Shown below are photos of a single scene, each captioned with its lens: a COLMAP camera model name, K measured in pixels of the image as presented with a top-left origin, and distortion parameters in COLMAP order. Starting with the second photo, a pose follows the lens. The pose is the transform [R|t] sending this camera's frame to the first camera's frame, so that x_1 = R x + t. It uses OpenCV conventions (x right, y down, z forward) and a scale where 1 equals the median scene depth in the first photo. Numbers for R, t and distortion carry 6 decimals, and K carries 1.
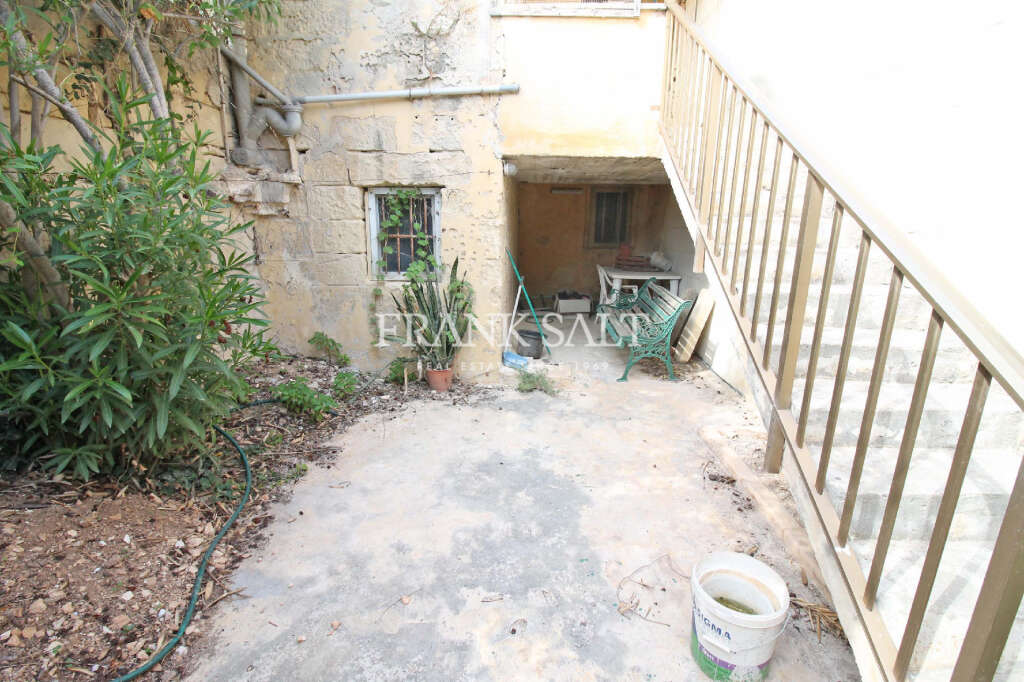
lens RADIAL K [[483.0, 0, 512.0], [0, 483.0, 341.0], [0, 0, 1]] dist [-0.000695, -0.000230]
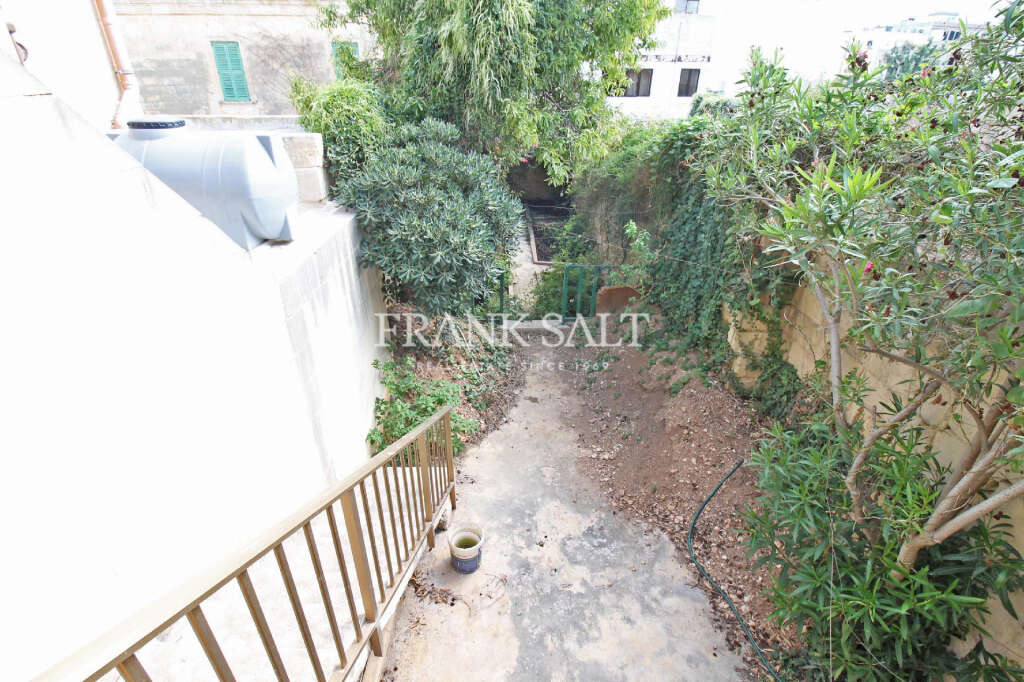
lens RADIAL K [[483.0, 0, 512.0], [0, 483.0, 341.0], [0, 0, 1]] dist [-0.000695, -0.000230]
pose [[-0.999907, -0.000683, -0.013615, 0.204090], [-0.009862, 0.725810, 0.687825, -1.483718], [0.009412, 0.687895, -0.725749, 1.614108]]
